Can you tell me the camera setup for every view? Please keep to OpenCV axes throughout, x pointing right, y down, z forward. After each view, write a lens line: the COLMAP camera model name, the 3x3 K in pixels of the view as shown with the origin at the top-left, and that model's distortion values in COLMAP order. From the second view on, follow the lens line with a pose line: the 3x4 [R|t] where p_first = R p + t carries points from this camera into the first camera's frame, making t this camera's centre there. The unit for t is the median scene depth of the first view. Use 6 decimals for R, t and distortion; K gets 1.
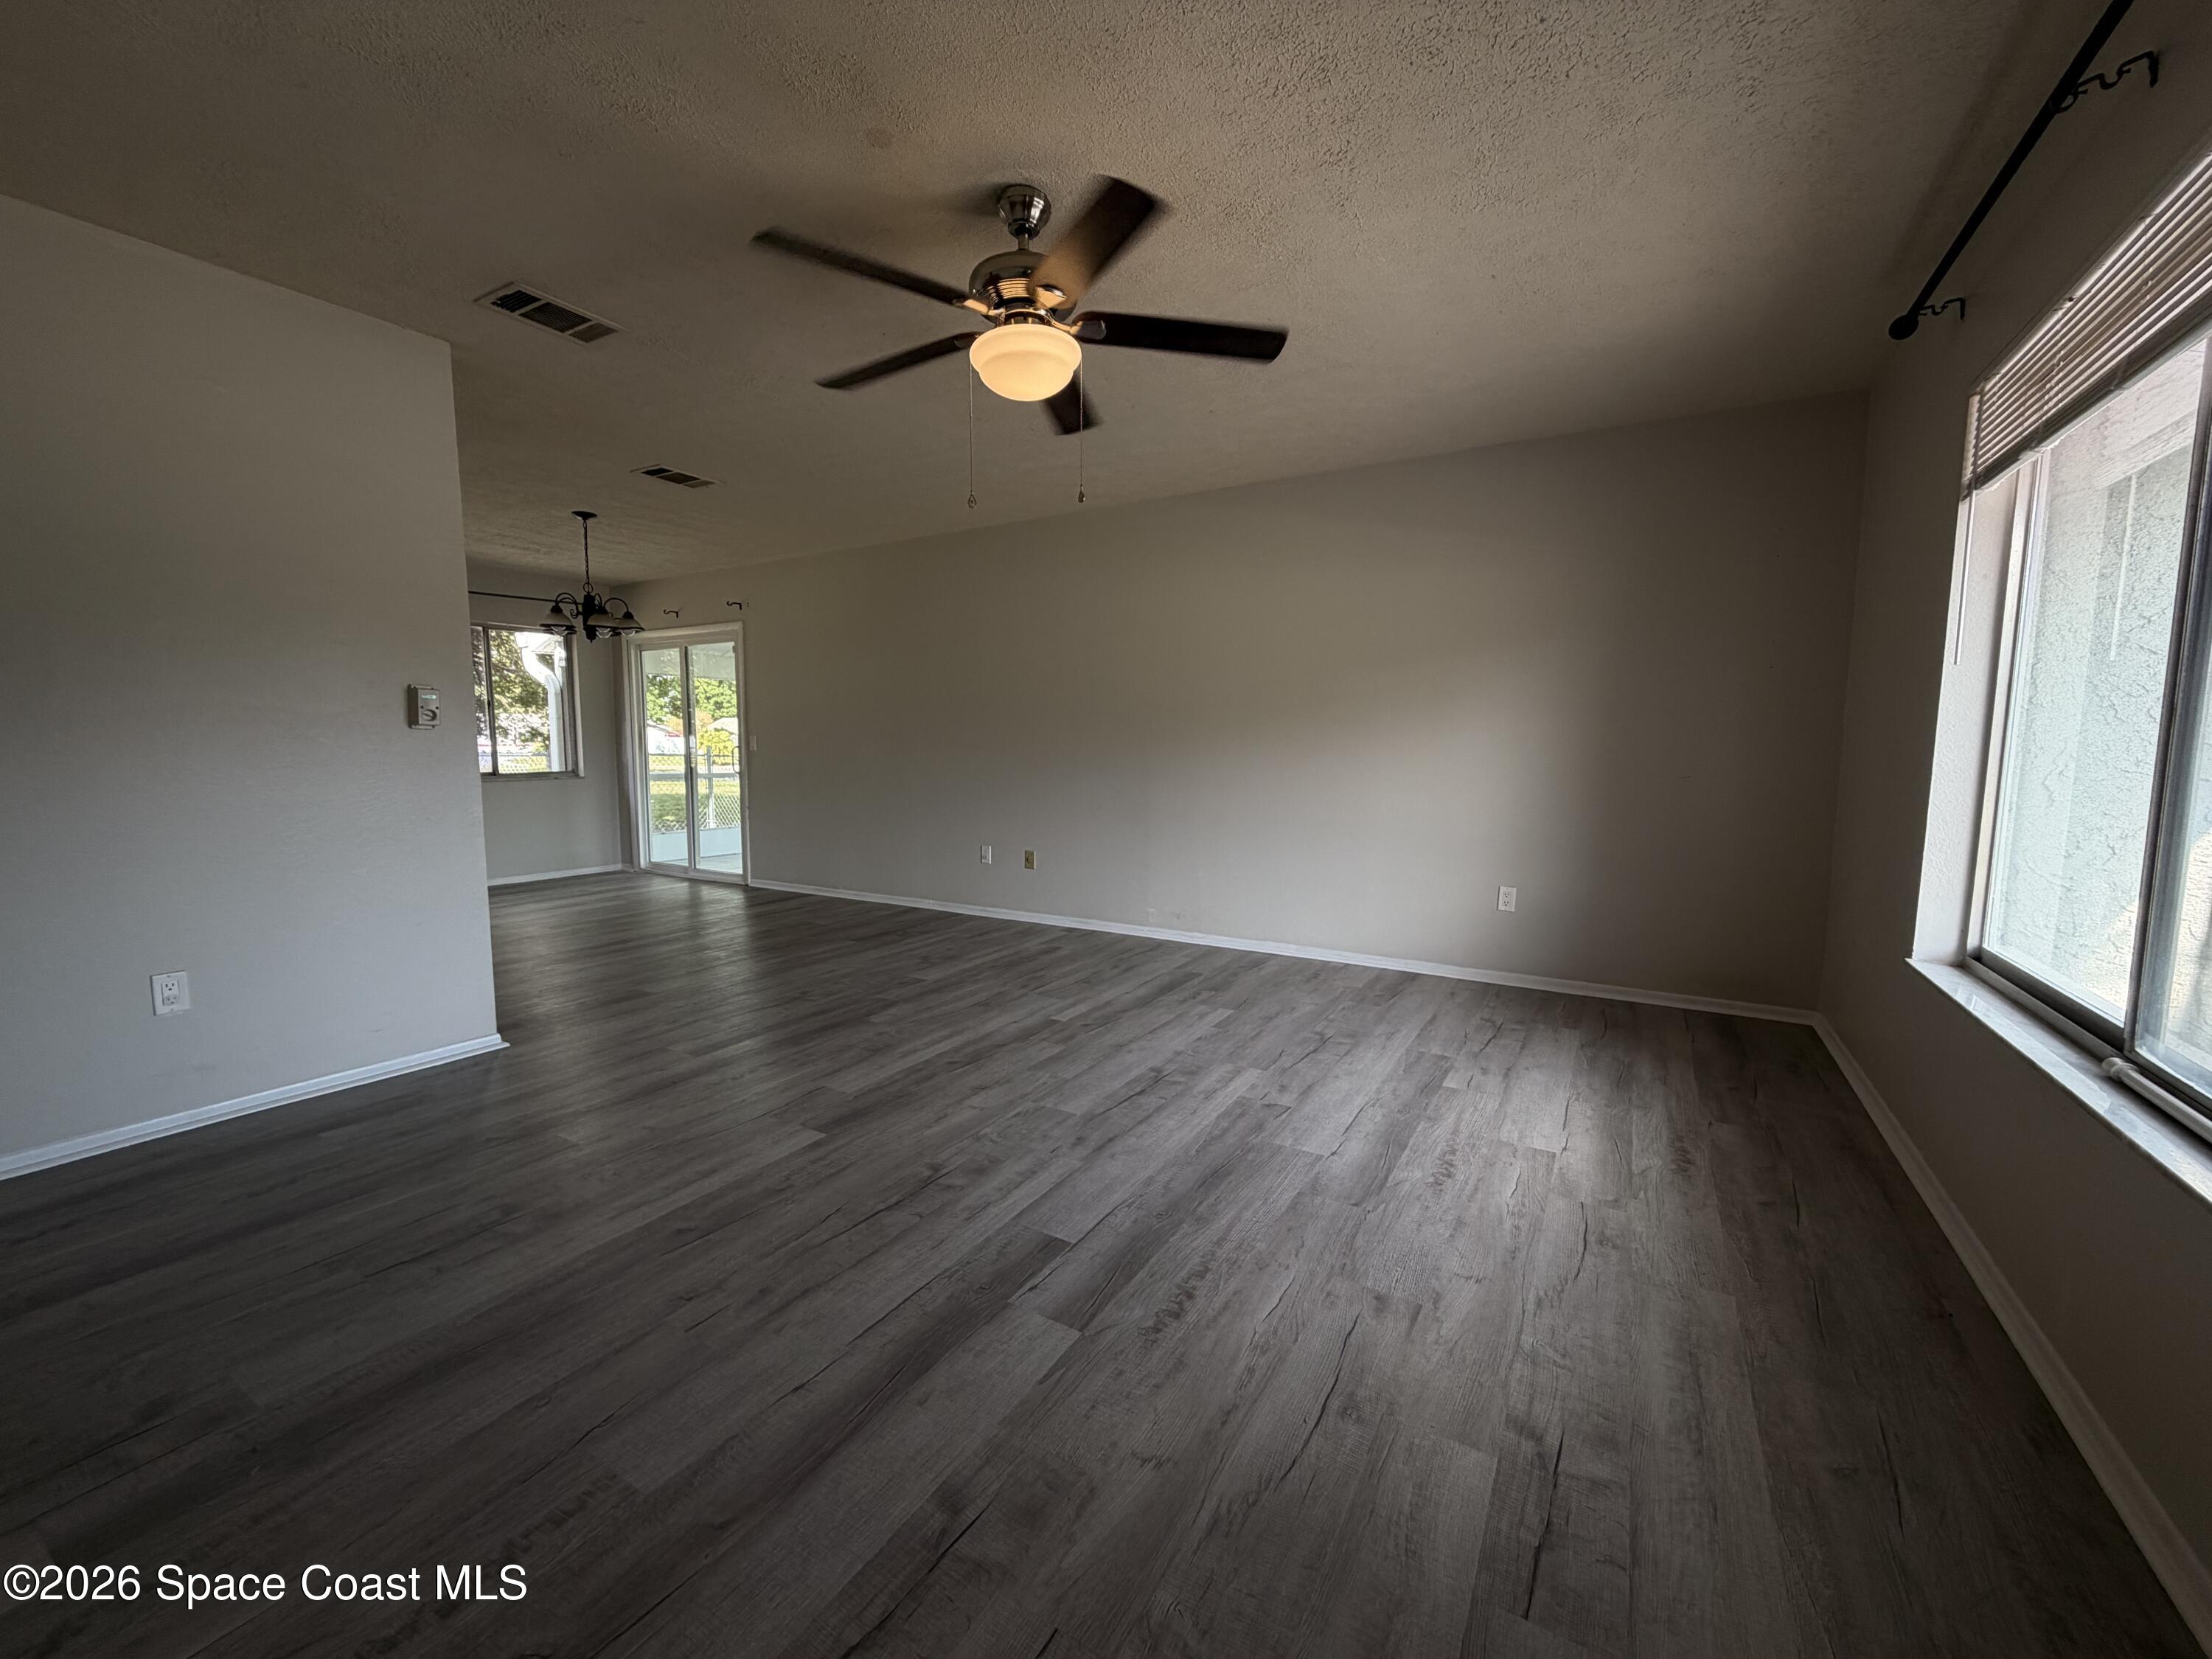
lens RADIAL K [[885.2, 0, 1109.6], [0, 885.2, 824.6], [0, 0, 1]] dist [0.001170, 0.000048]
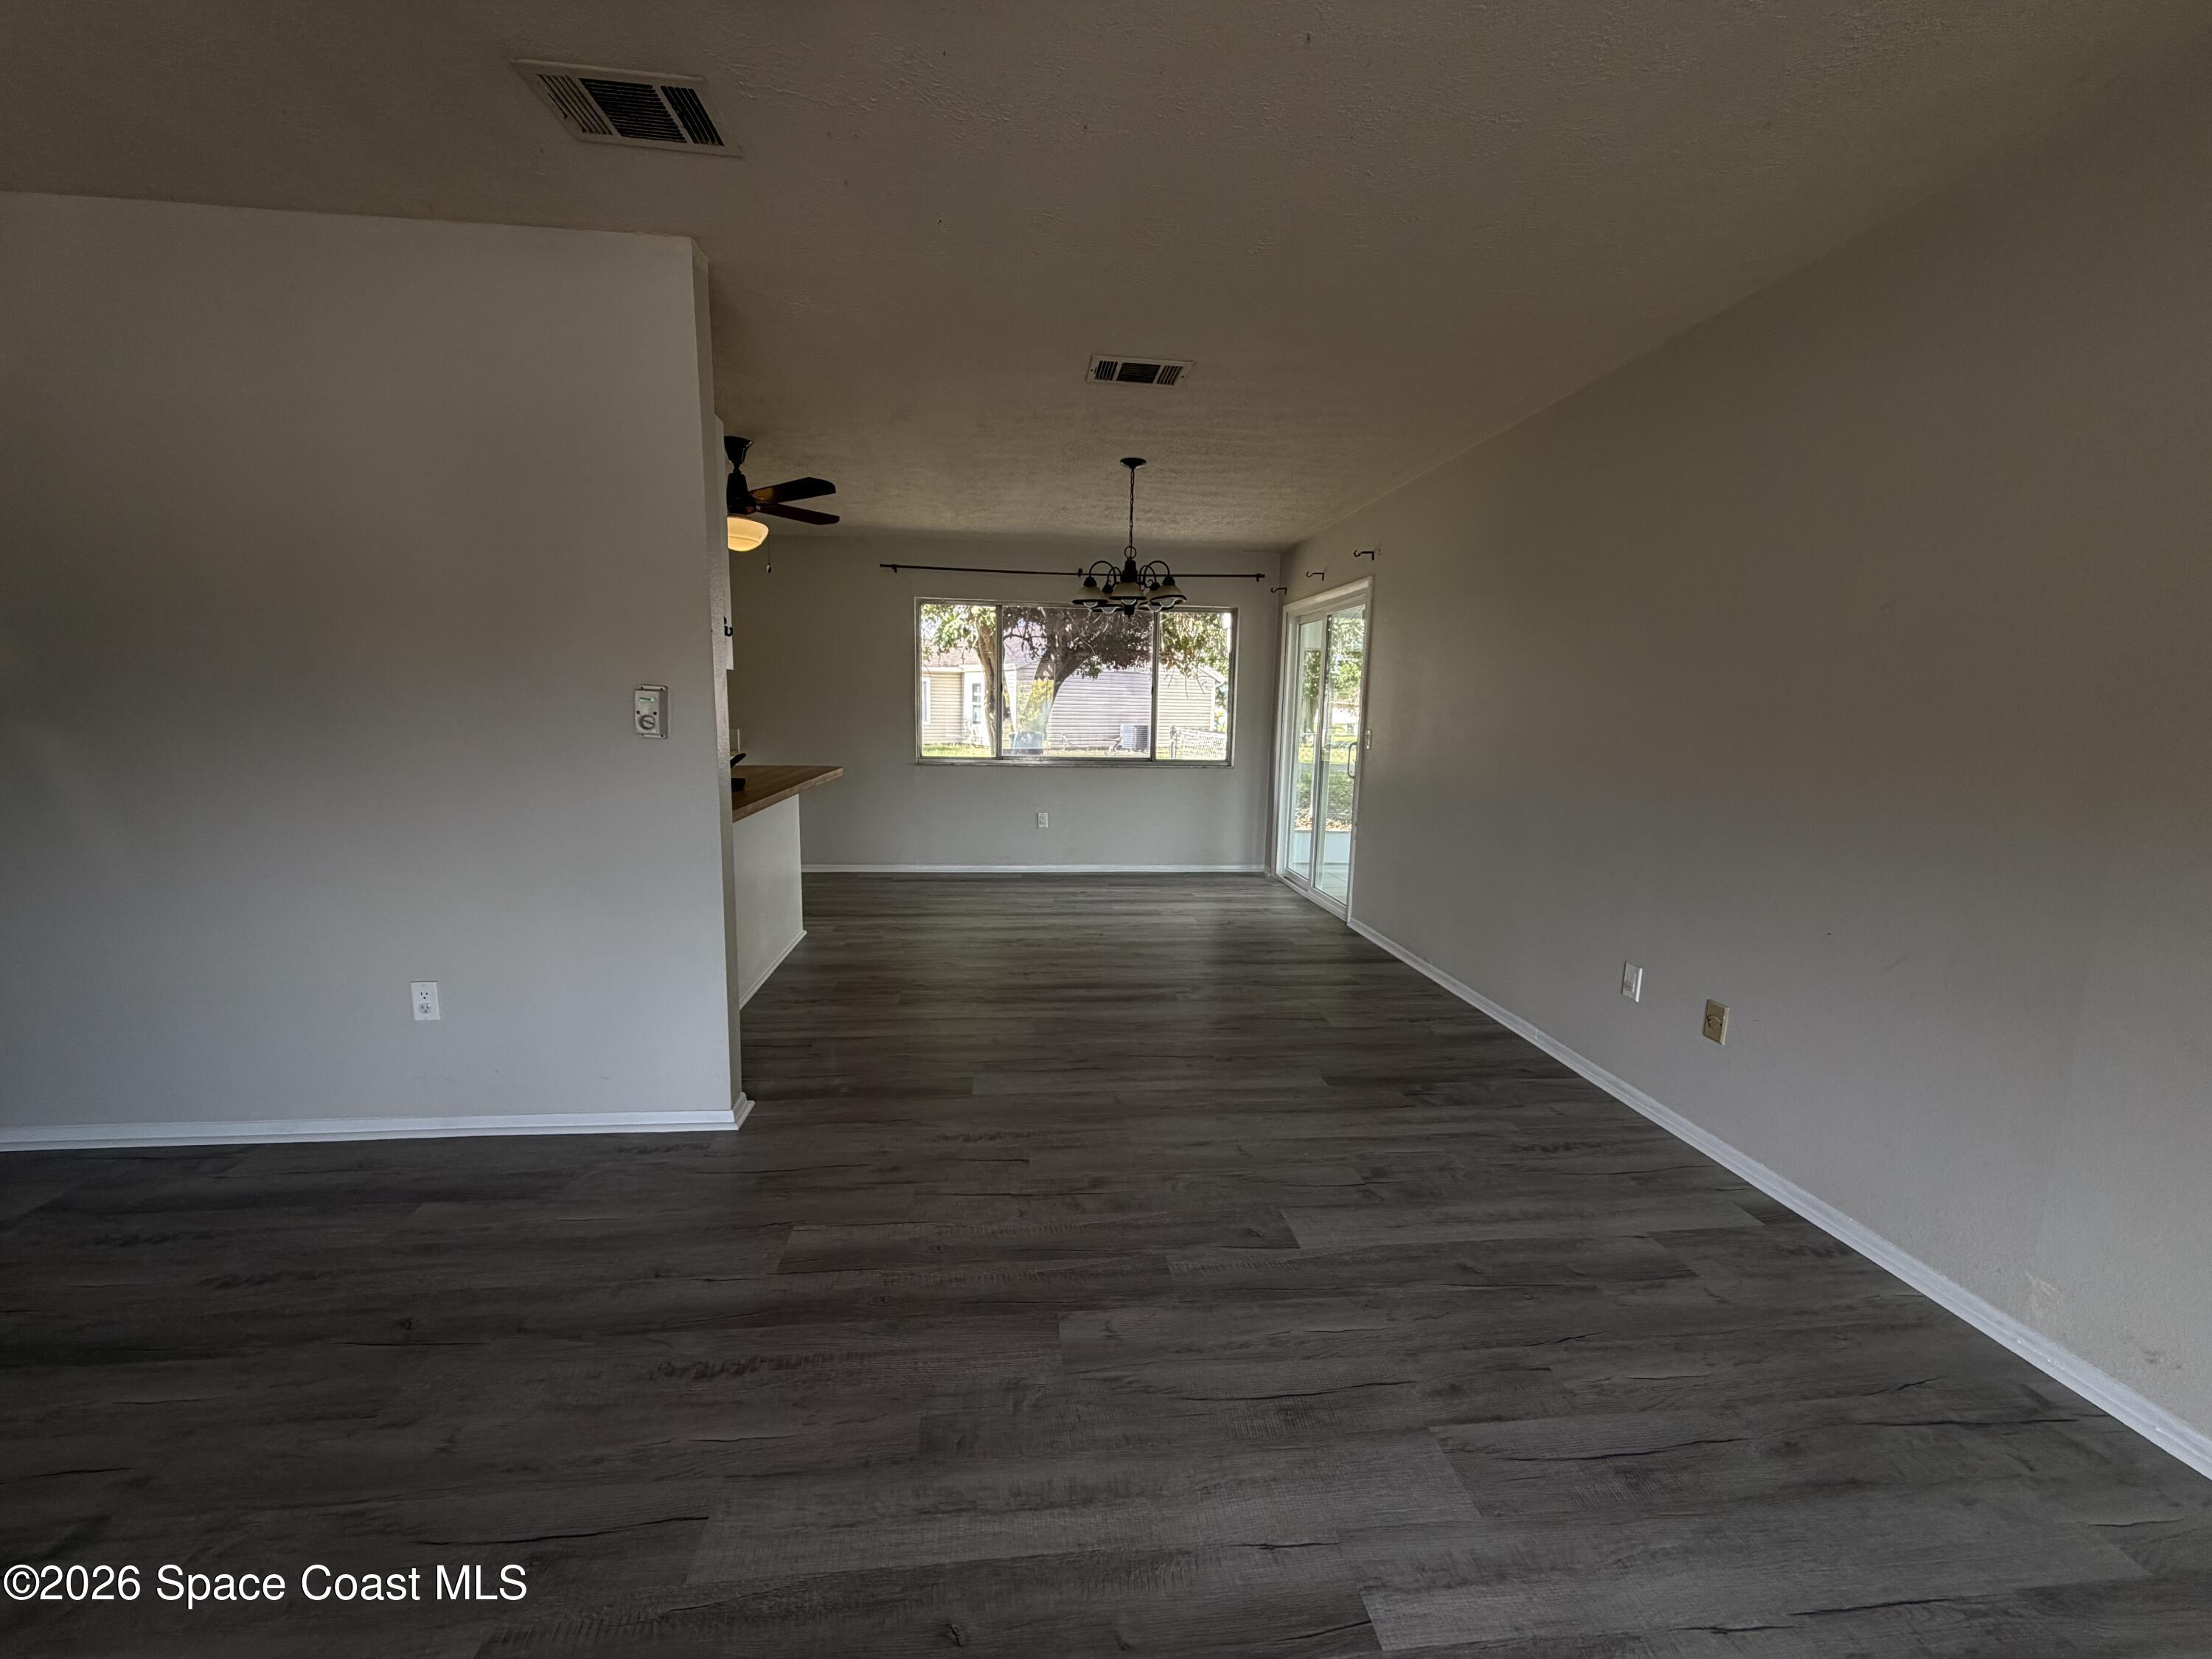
lens RADIAL K [[877.8, 0, 1096.9], [0, 877.8, 830.0], [0, 0, 1]] dist [-0.000064, 0.000284]
pose [[0.595826, 0.120352, -0.794045, 0.105582], [-0.090234, 0.992479, 0.082719, -0.102199], [0.798029, 0.022364, 0.602205, 0.666980]]
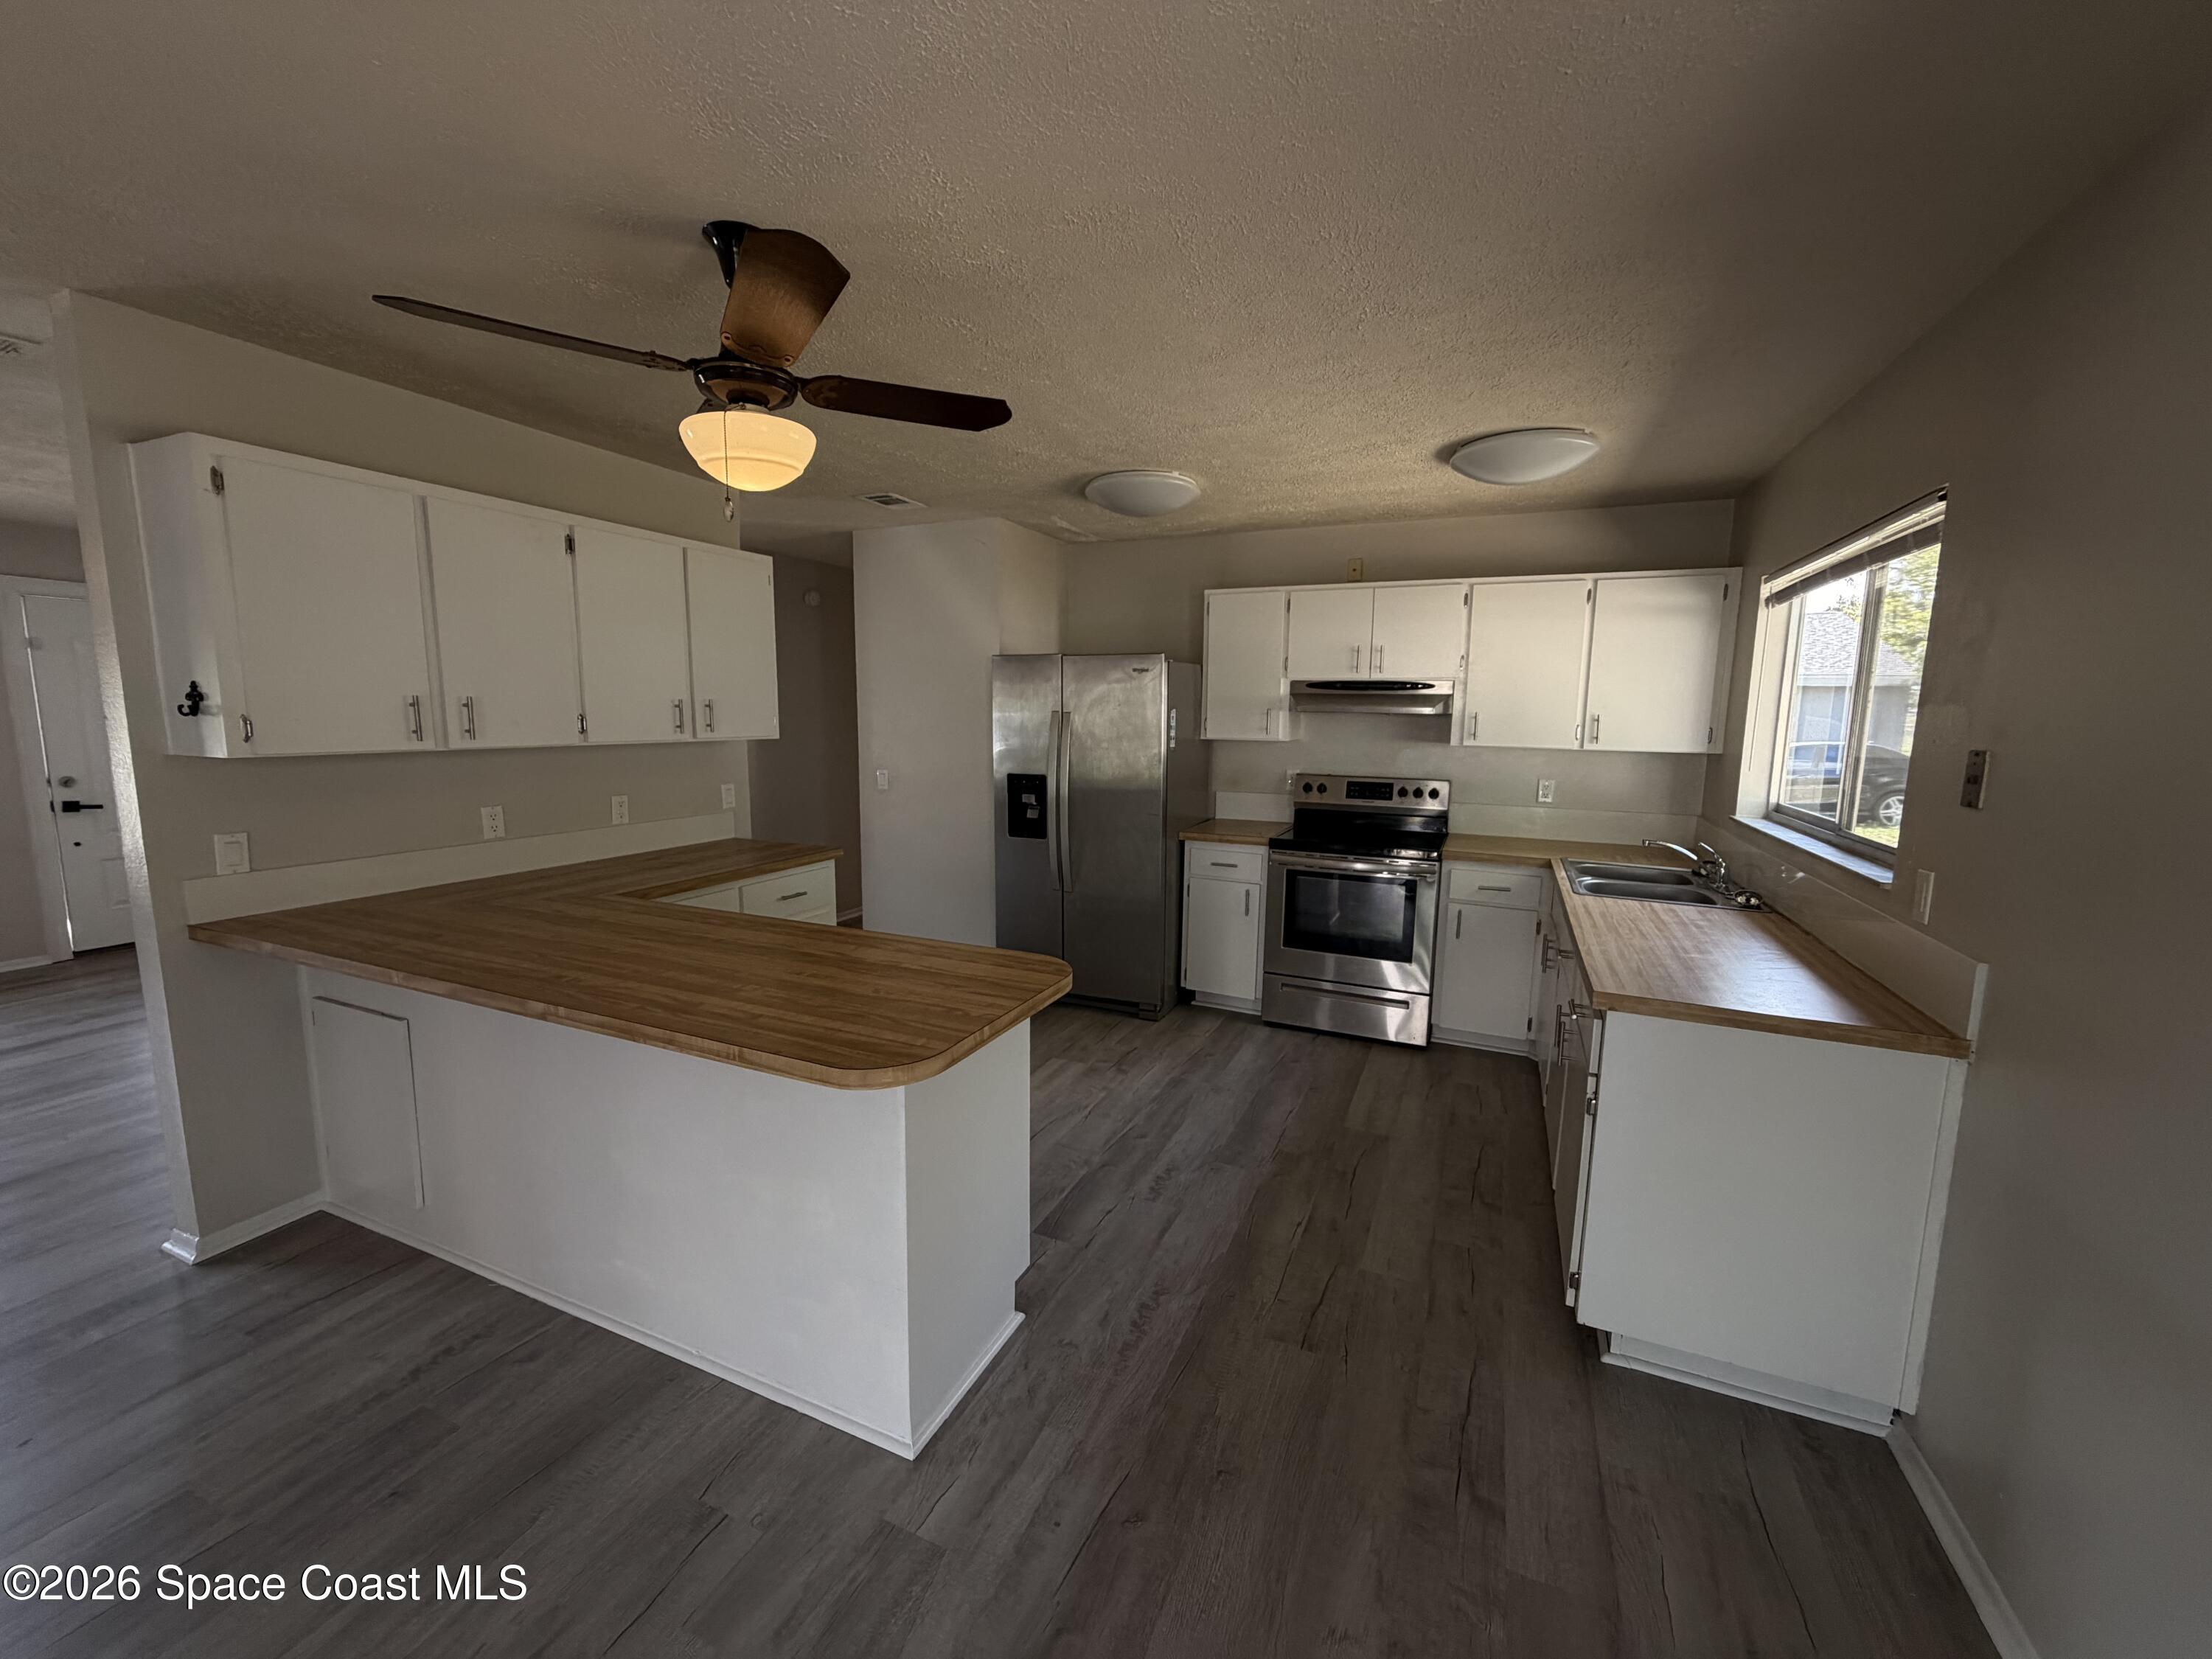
lens RADIAL K [[877.8, 0, 1096.9], [0, 877.8, 830.0], [0, 0, 1]] dist [-0.000064, 0.000284]
pose [[-0.992961, 0.001840, -0.118424, -1.195962], [-0.024670, 0.974736, 0.221995, -0.242629], [0.115840, 0.223354, -0.967829, 1.499838]]
